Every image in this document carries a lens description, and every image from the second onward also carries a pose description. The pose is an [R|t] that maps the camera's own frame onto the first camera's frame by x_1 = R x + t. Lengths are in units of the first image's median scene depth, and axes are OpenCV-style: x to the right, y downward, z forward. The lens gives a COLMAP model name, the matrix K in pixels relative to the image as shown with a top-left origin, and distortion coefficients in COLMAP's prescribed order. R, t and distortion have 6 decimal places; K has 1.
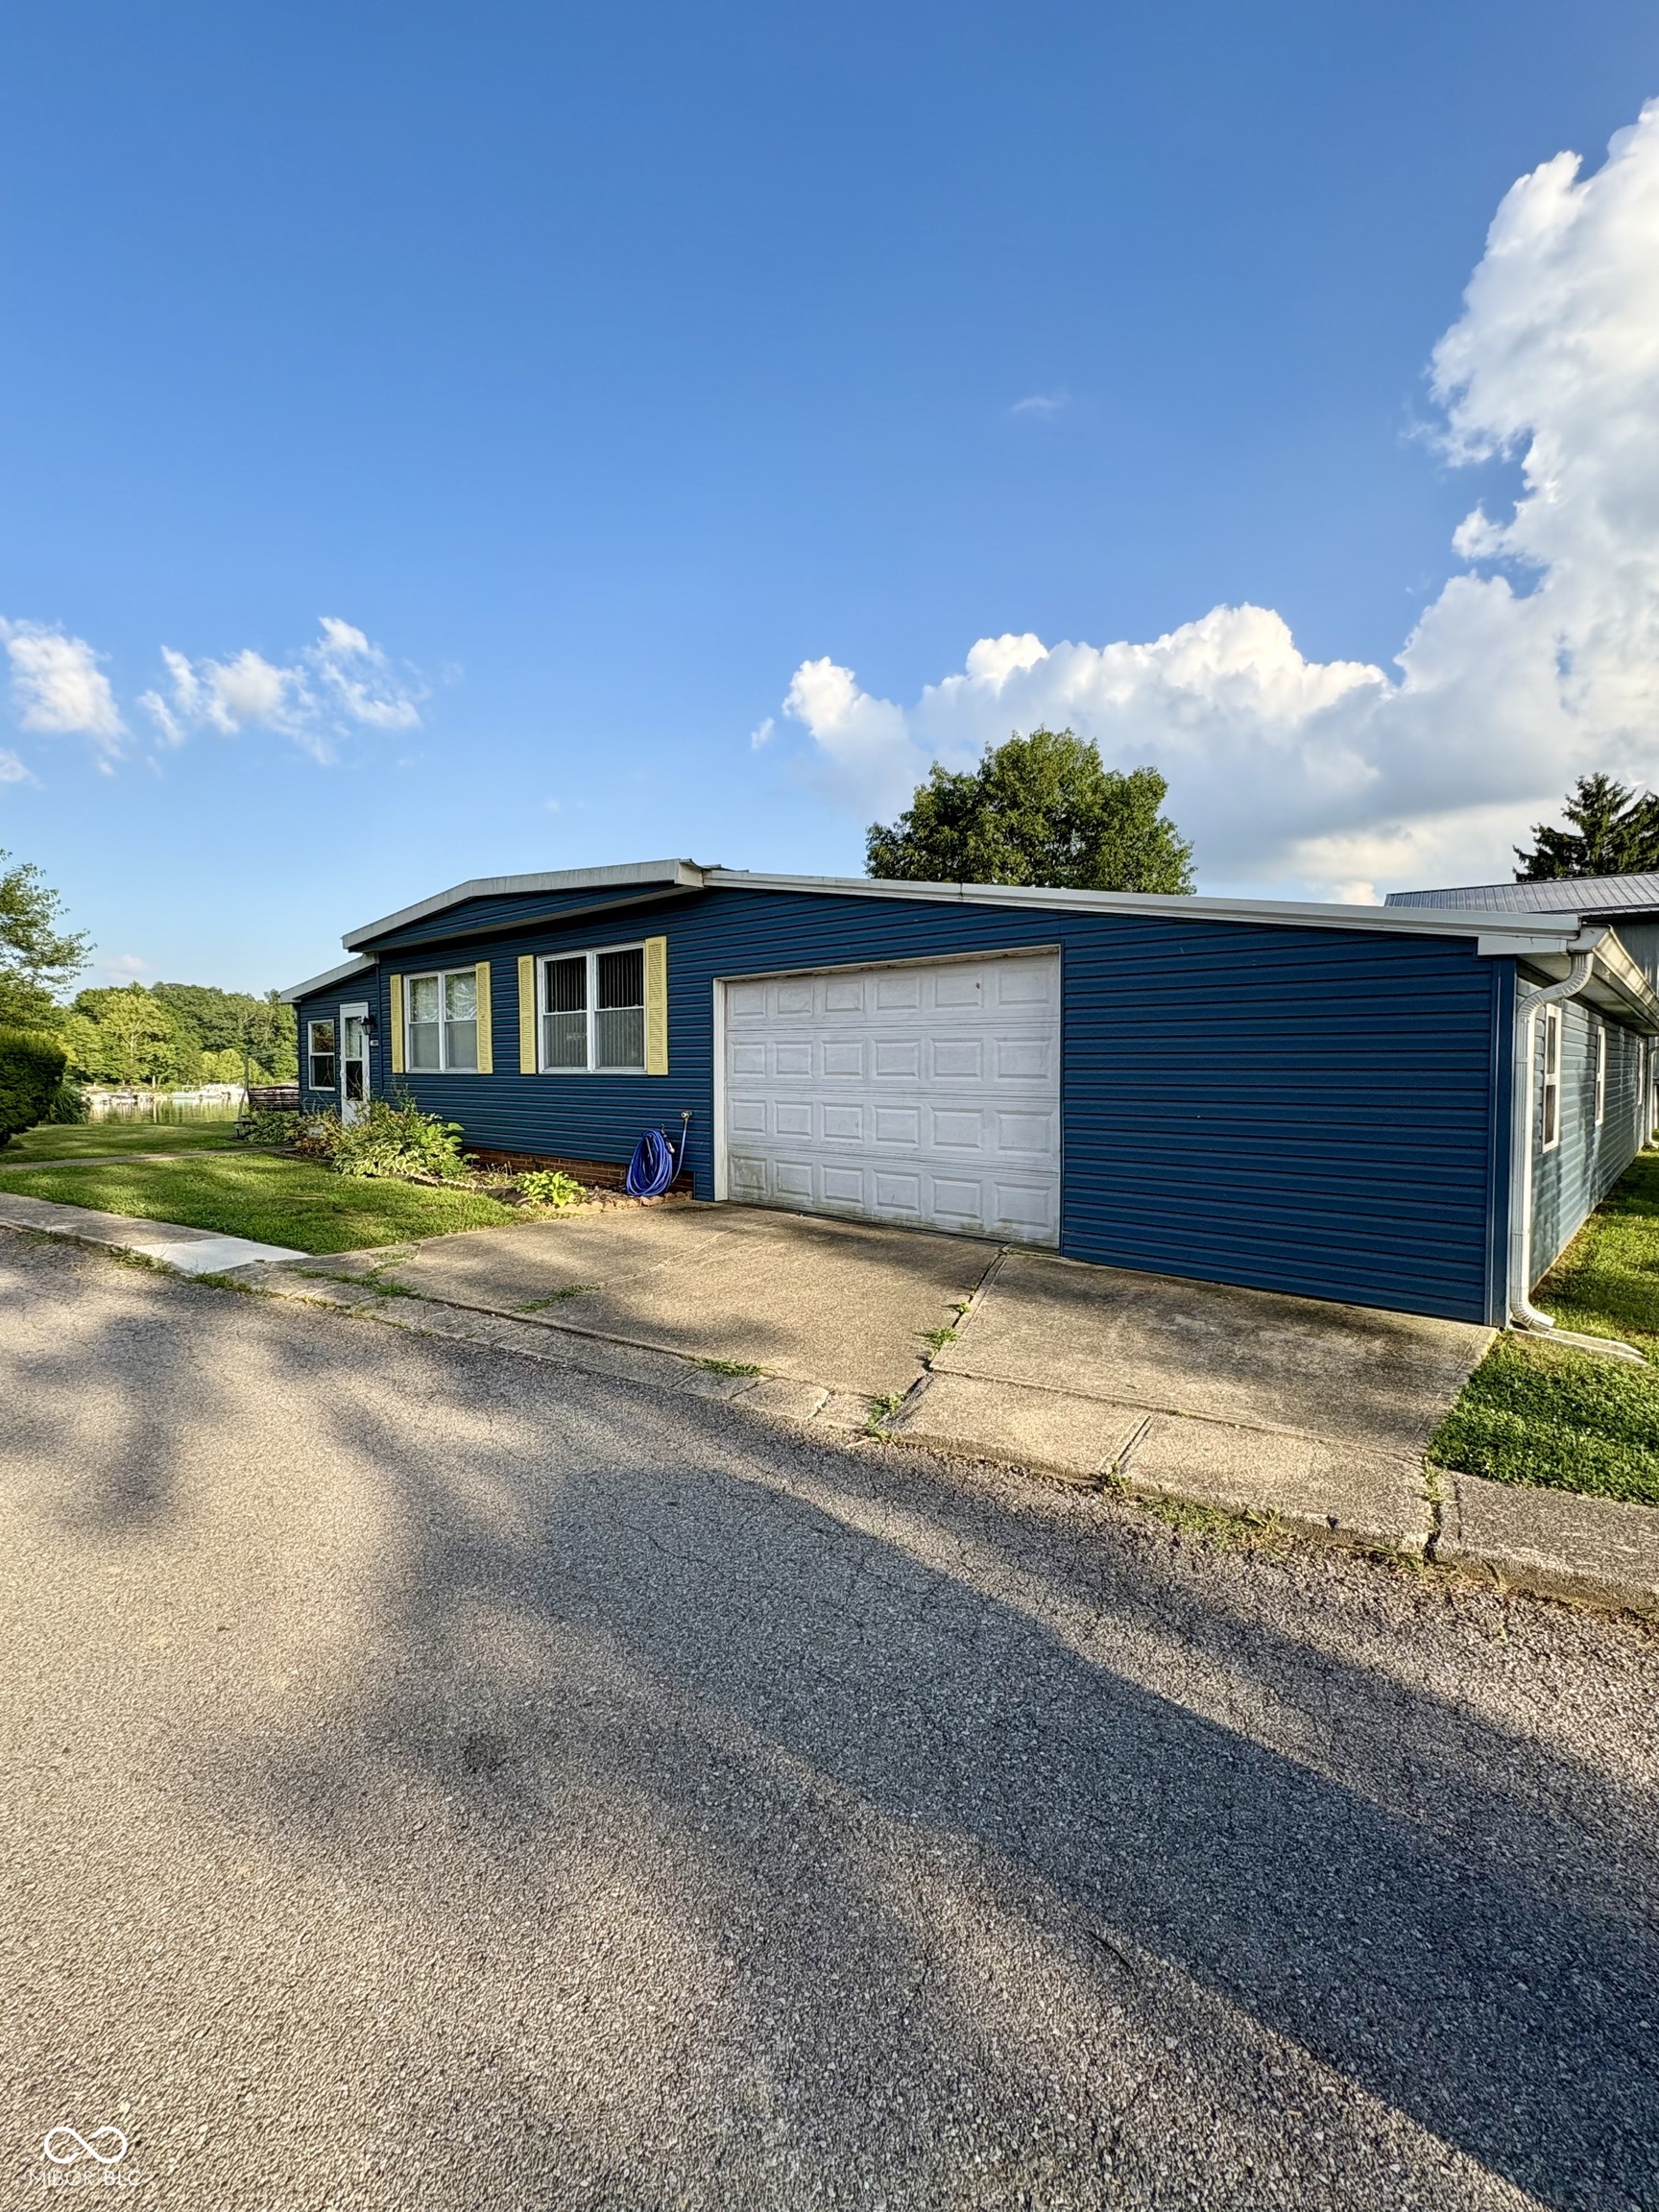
lens RADIAL K [[985.2, 0, 829.5], [0, 985.2, 1106.0], [0, 0, 1]] dist [-0.000124, 0.000085]
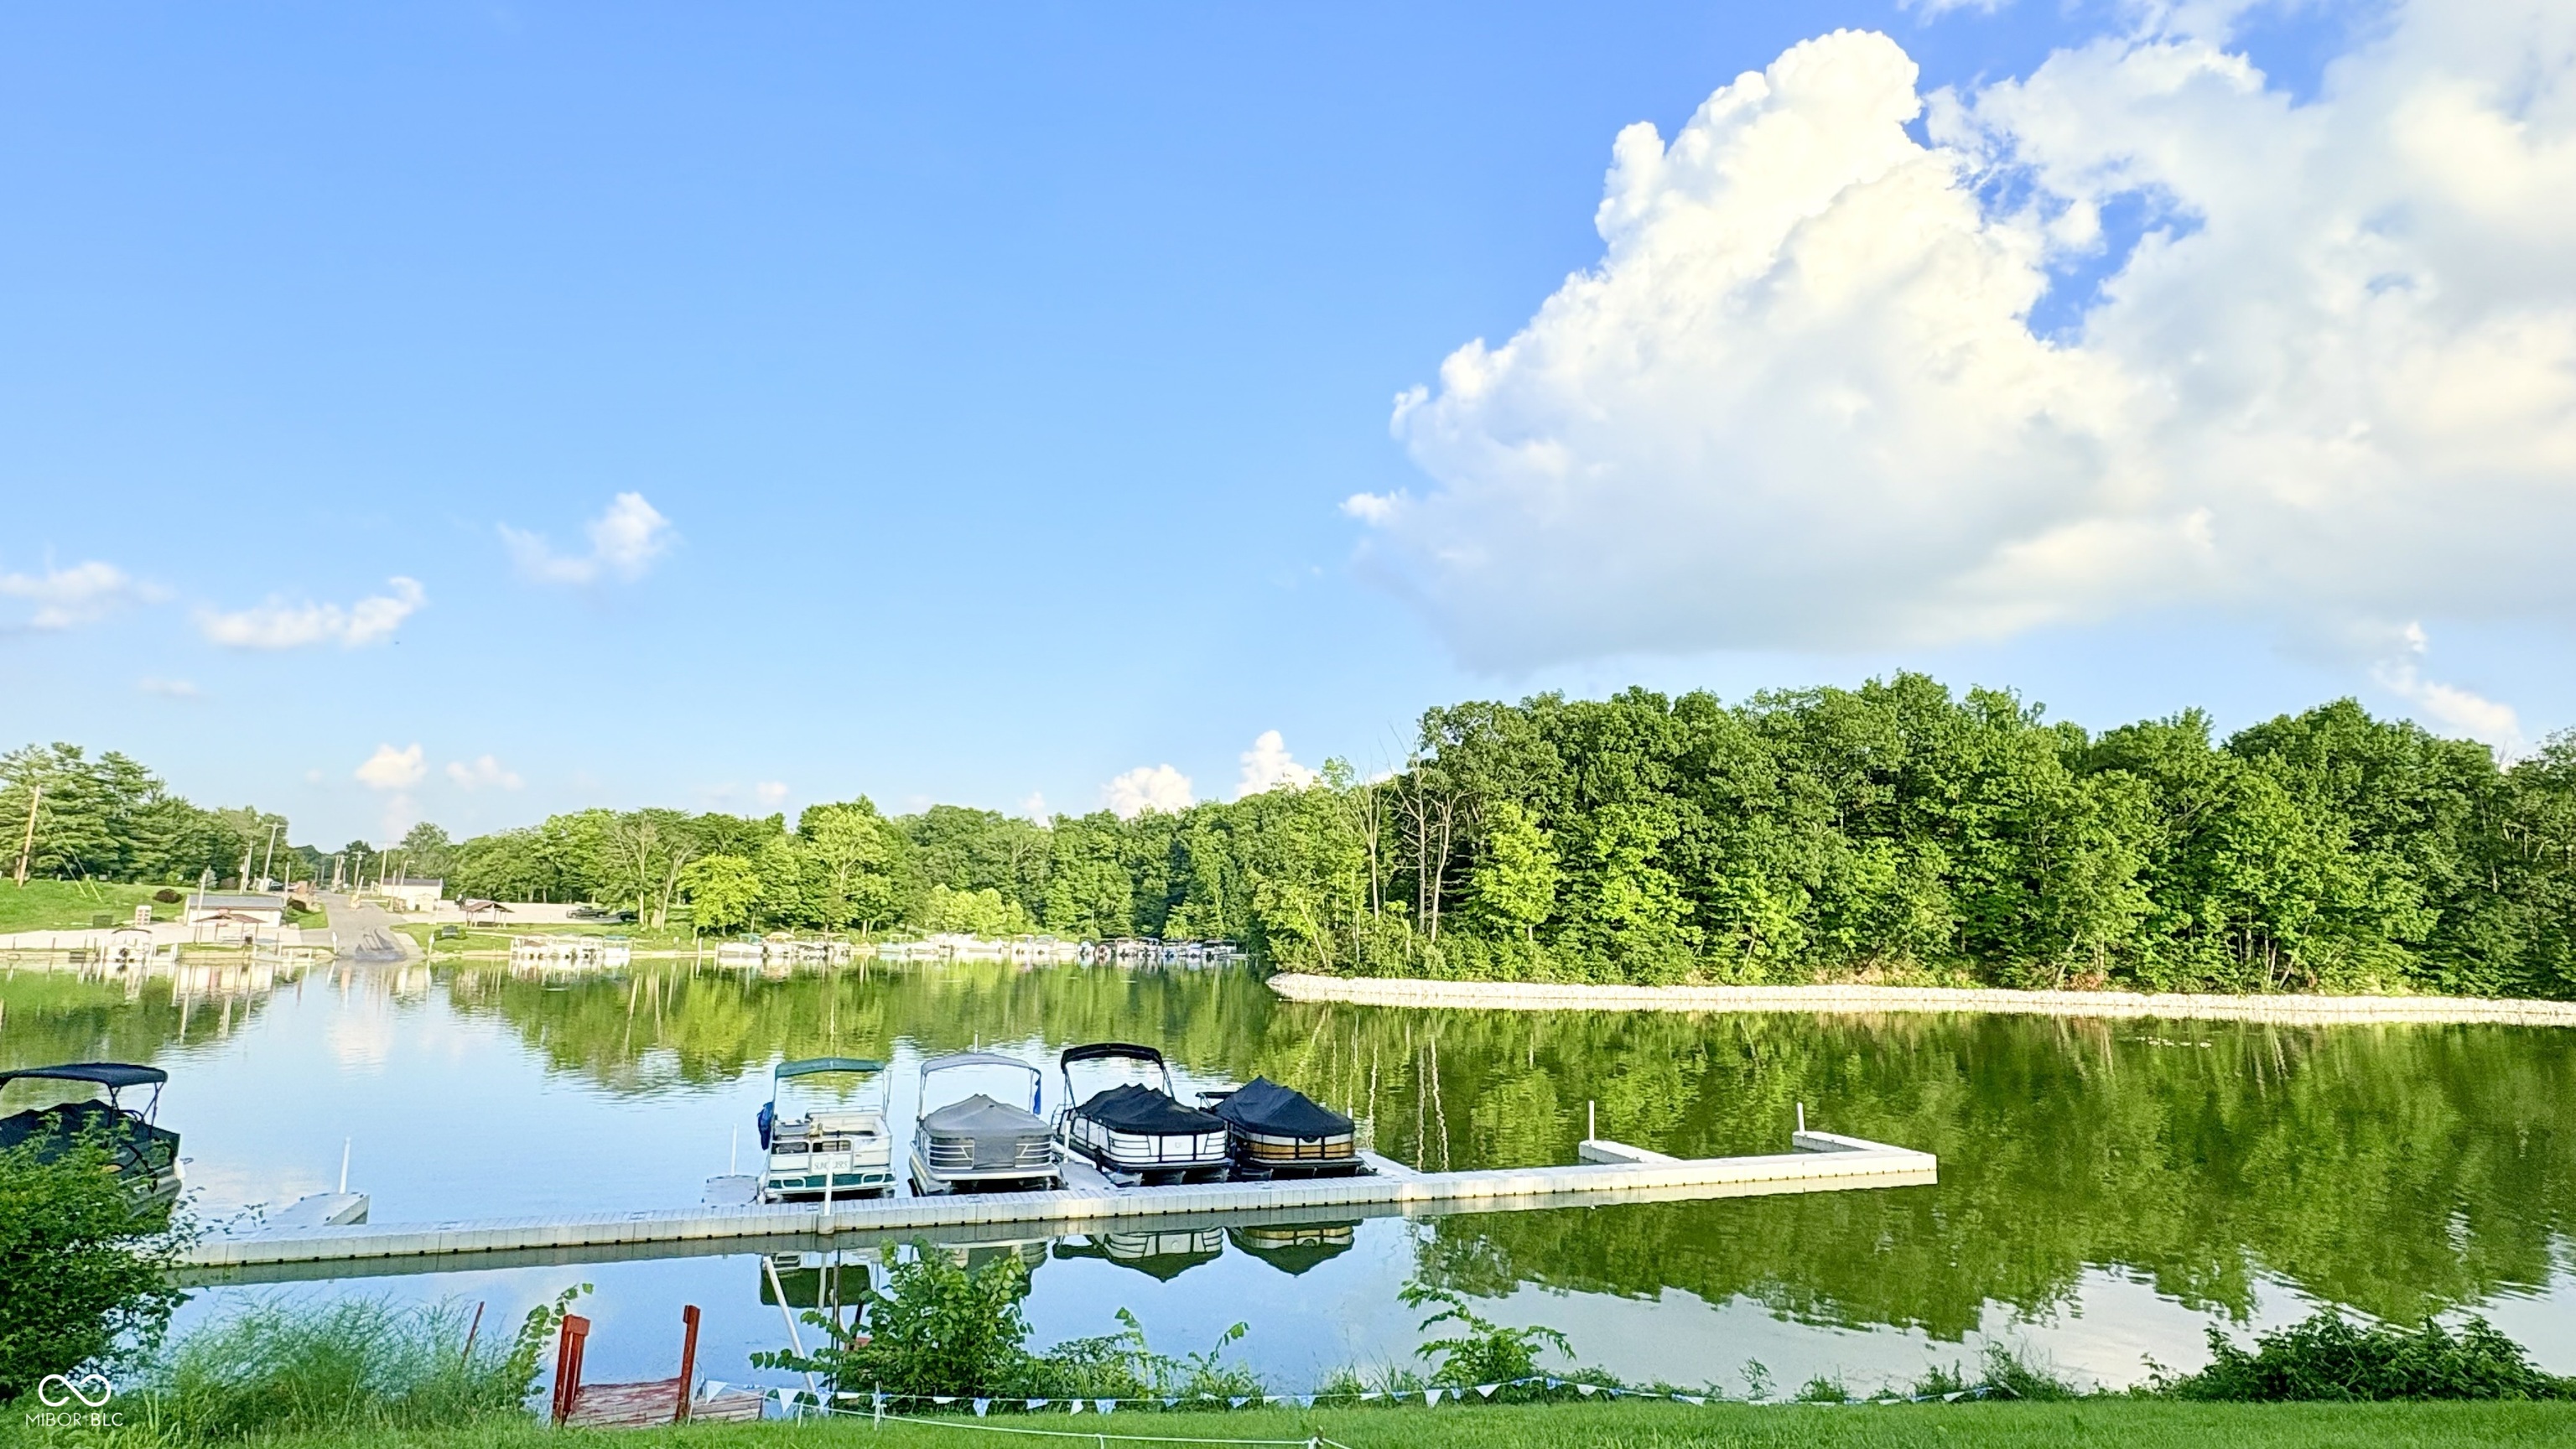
lens RADIAL K [[1352.2, 0, 1288.0], [0, 1352.2, 724.5], [0, 0, 1]] dist [-0.004214, -0.000310]
pose [[0.930584, -0.033102, -0.364580, -0.103956], [-0.035530, 0.983035, -0.179944, -0.022367], [0.364351, 0.180406, 0.913620, 0.952872]]
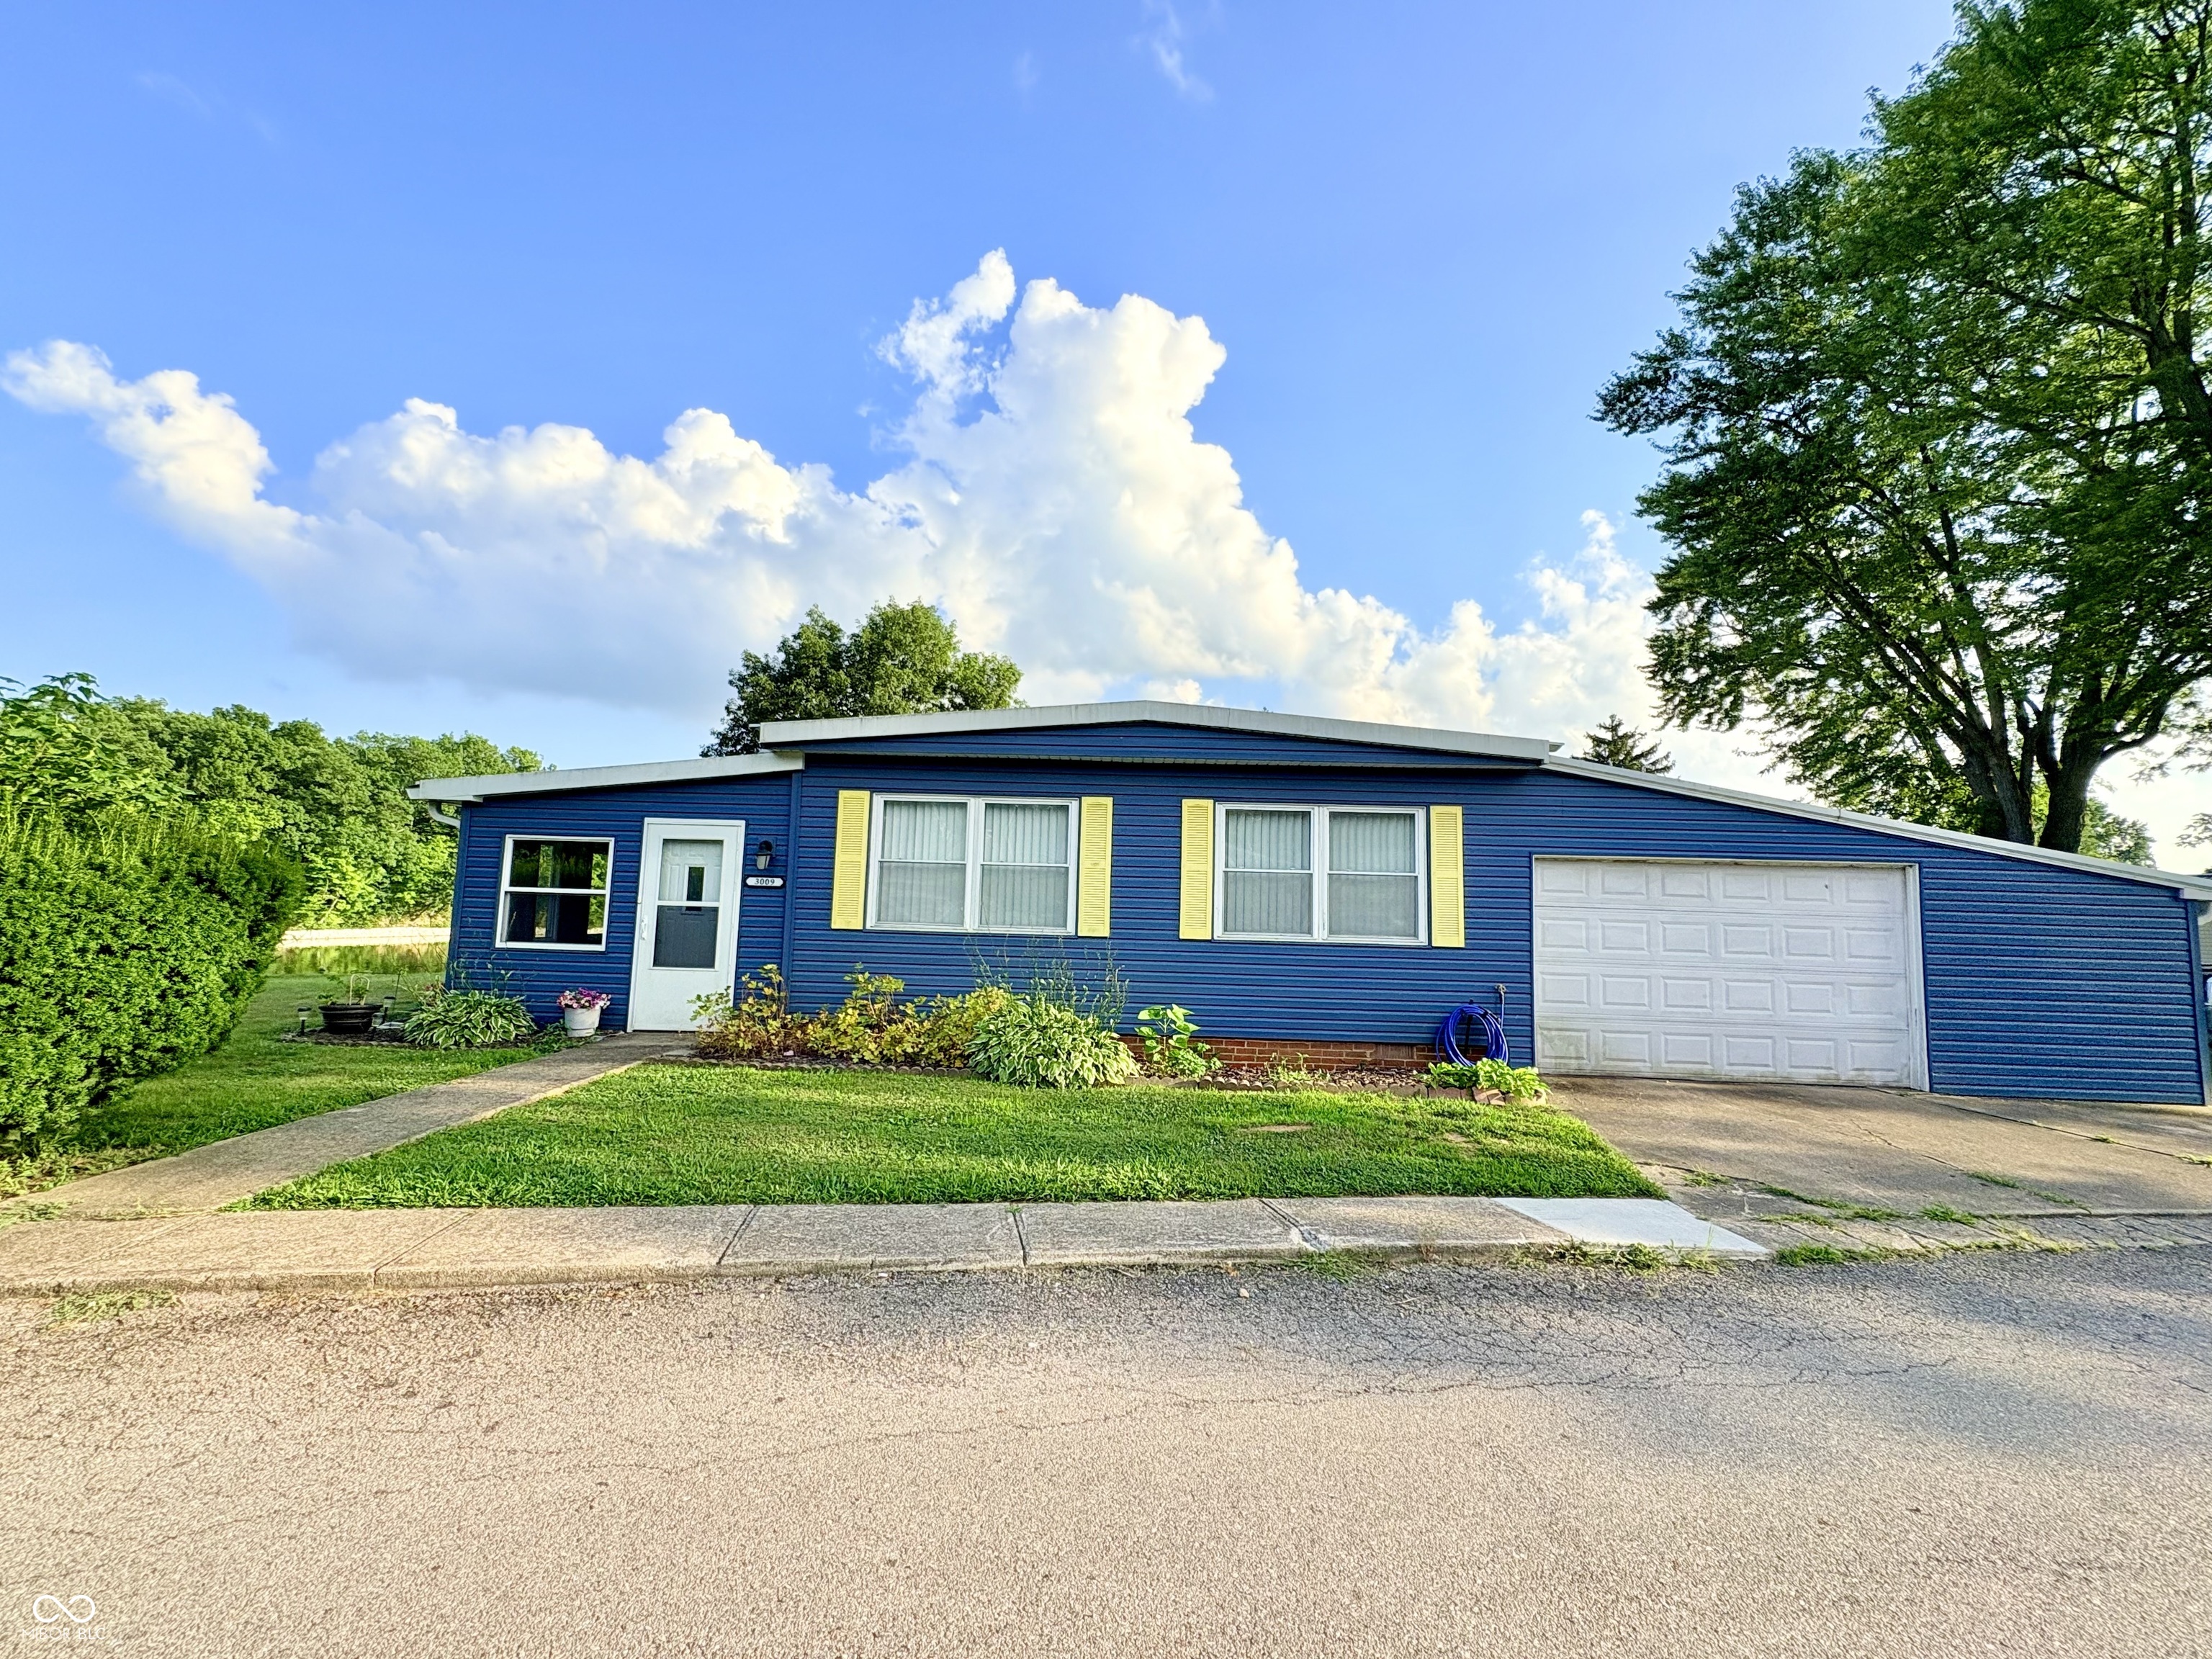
lens RADIAL K [[887.5, 0, 1106.0], [0, 887.5, 829.5], [0, 0, 1]] dist [-0.000687, -0.000051]
pose [[0.756257, 0.081002, 0.649241, -0.270664], [-0.003203, 0.992753, -0.120129, -0.010762], [-0.654267, 0.088769, 0.751036, 0.149865]]
